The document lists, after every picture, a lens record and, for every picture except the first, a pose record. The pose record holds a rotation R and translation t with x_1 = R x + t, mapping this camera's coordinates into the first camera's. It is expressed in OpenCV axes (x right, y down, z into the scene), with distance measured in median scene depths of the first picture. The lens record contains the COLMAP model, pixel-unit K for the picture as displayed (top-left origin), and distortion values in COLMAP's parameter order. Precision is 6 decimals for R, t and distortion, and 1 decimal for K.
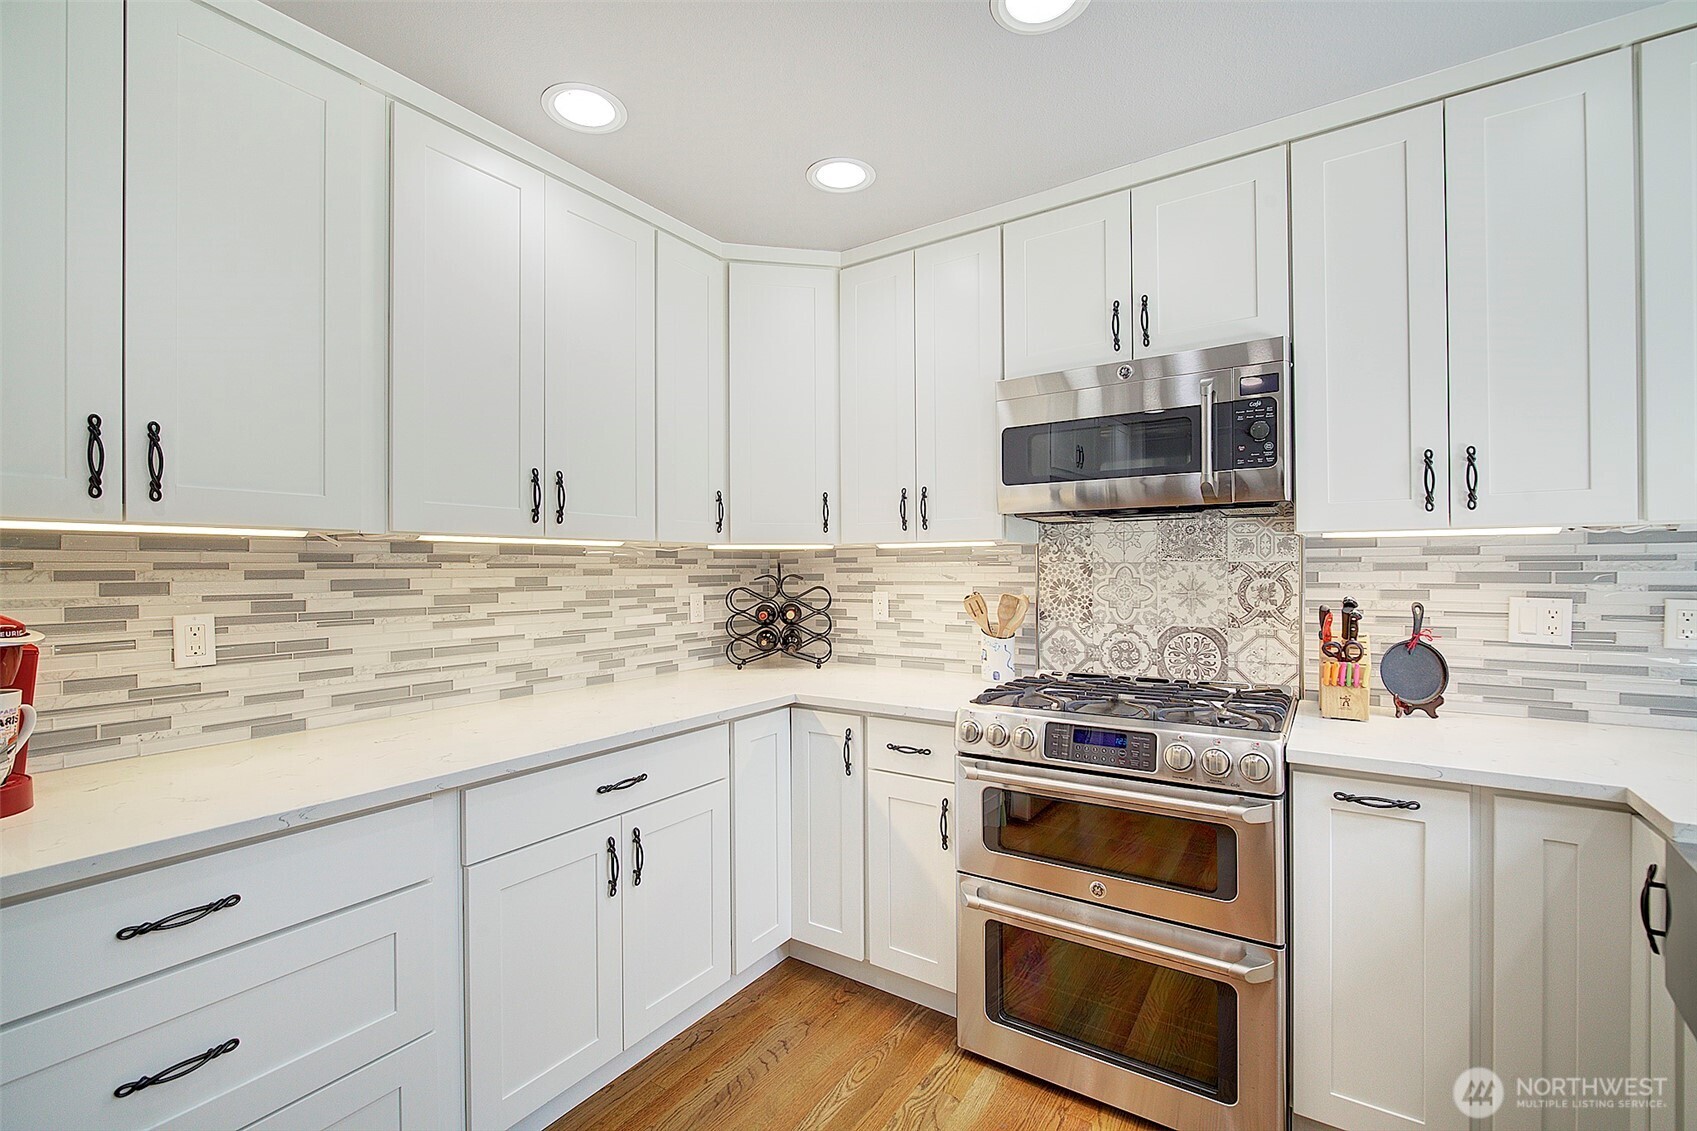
lens RADIAL K [[726.2, 0, 856.3], [0, 726.2, 568.1], [0, 0, 1]] dist [-0.016810, 0.003072]
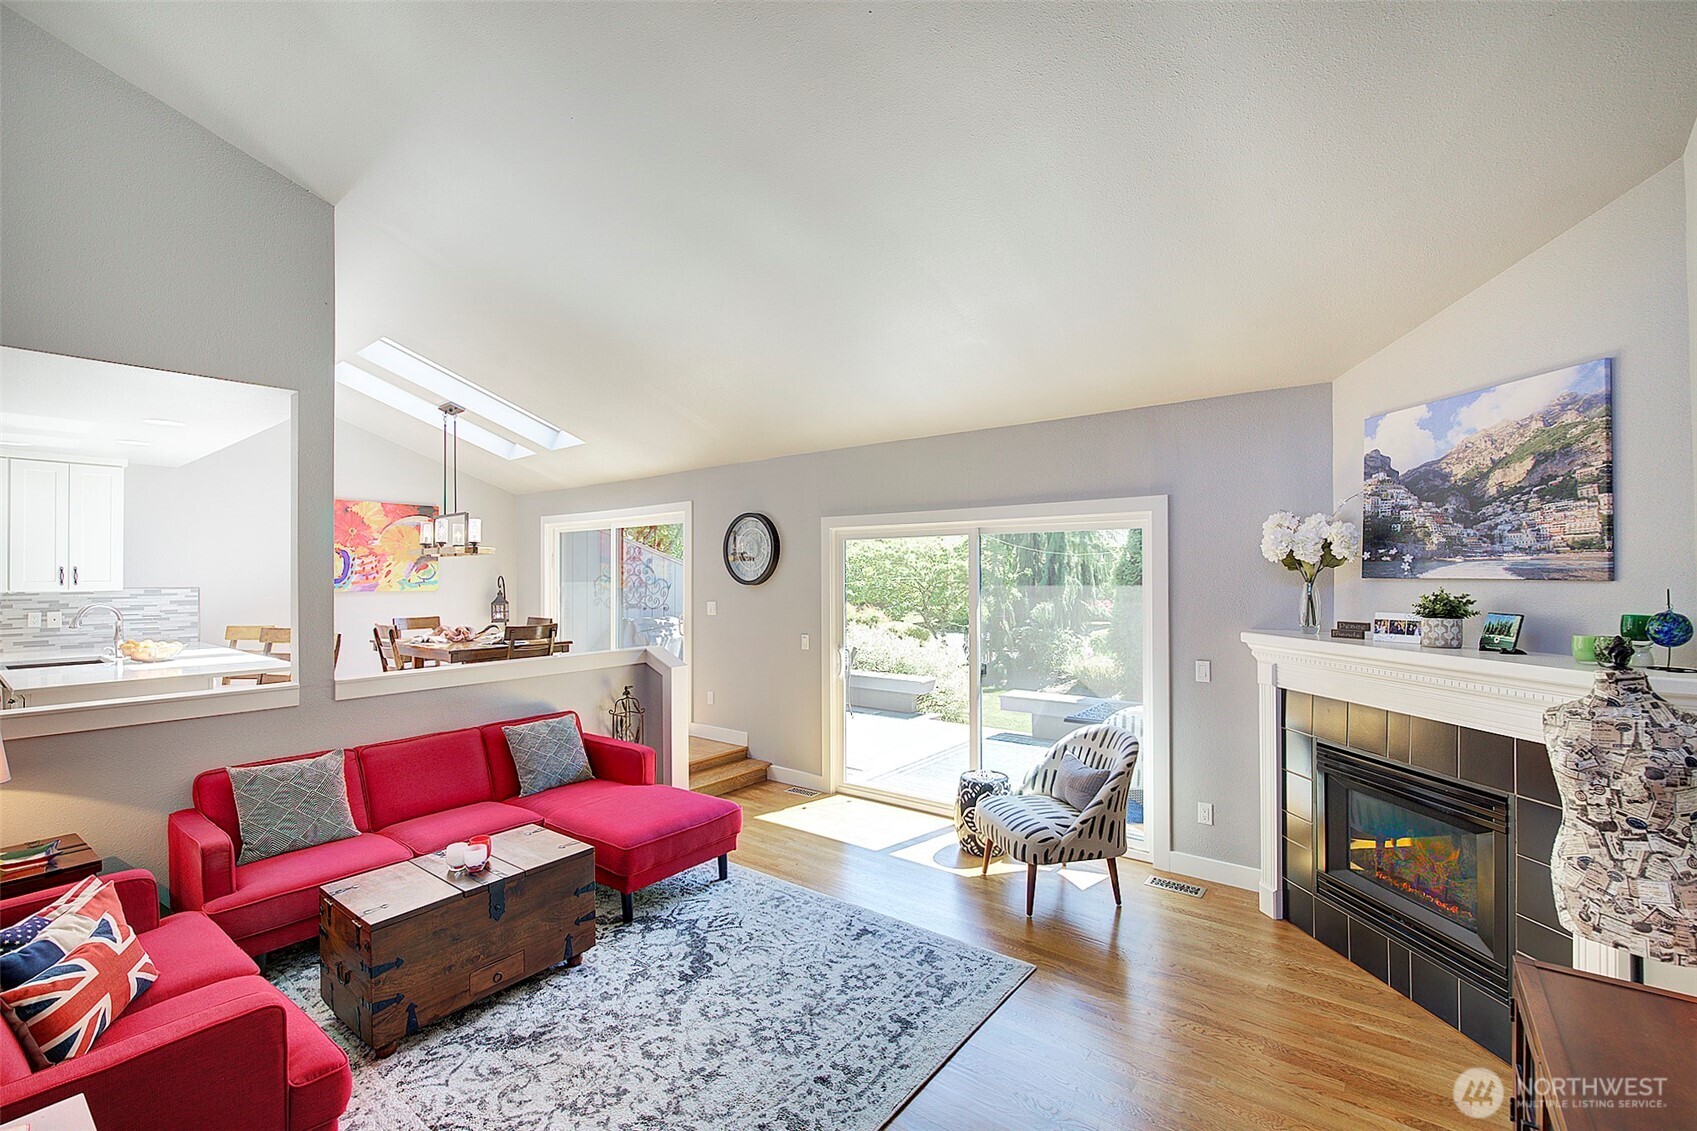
lens RADIAL K [[726.2, 0, 840.6], [0, 726.2, 569.3], [0, 0, 1]] dist [-0.016810, 0.003072]
pose [[0.066233, 0.013320, 0.997715, -1.566530], [0.006076, 0.999887, -0.013752, -0.071978], [-0.997786, 0.006973, 0.066145, -2.419009]]
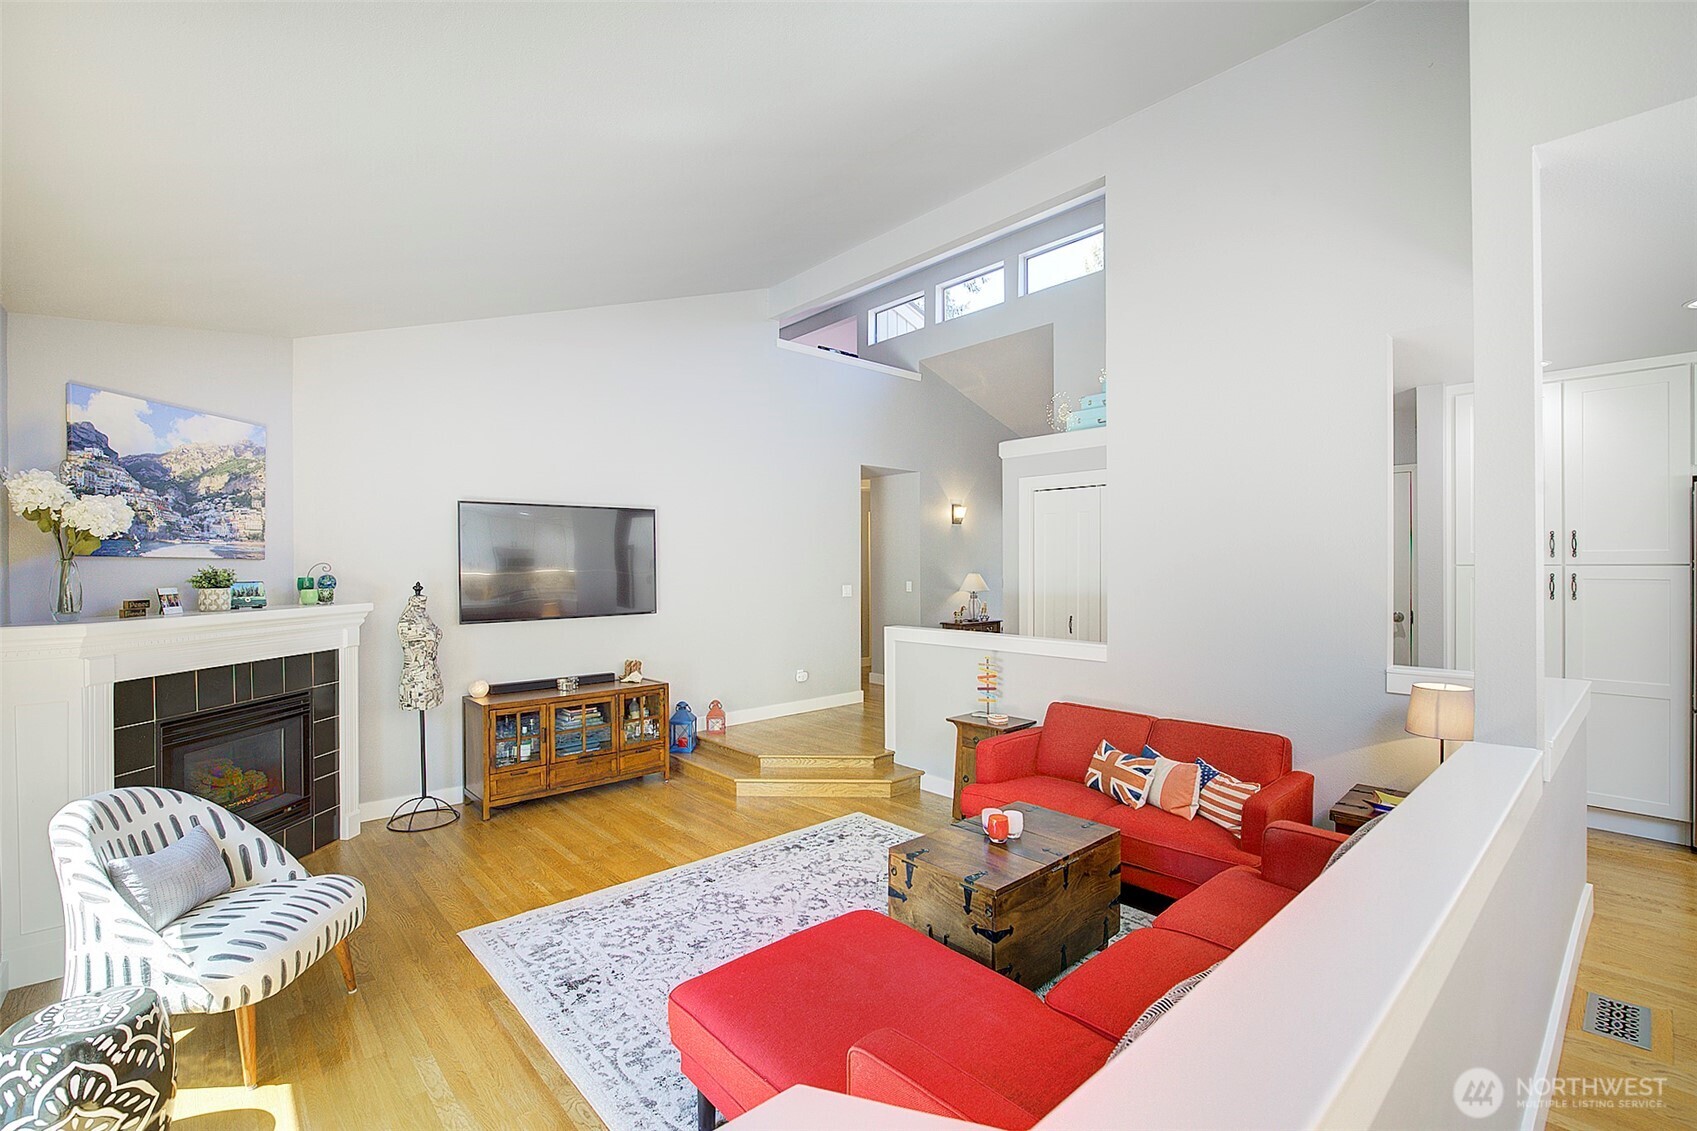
lens RADIAL K [[726.2, 0, 829.8], [0, 726.2, 567.1], [0, 0, 1]] dist [-0.016810, 0.003072]
pose [[-0.249434, 0.008371, -0.968356, 1.274321], [0.003309, 0.999964, 0.007792, -0.049922], [0.968386, -0.001261, -0.249452, -1.565855]]
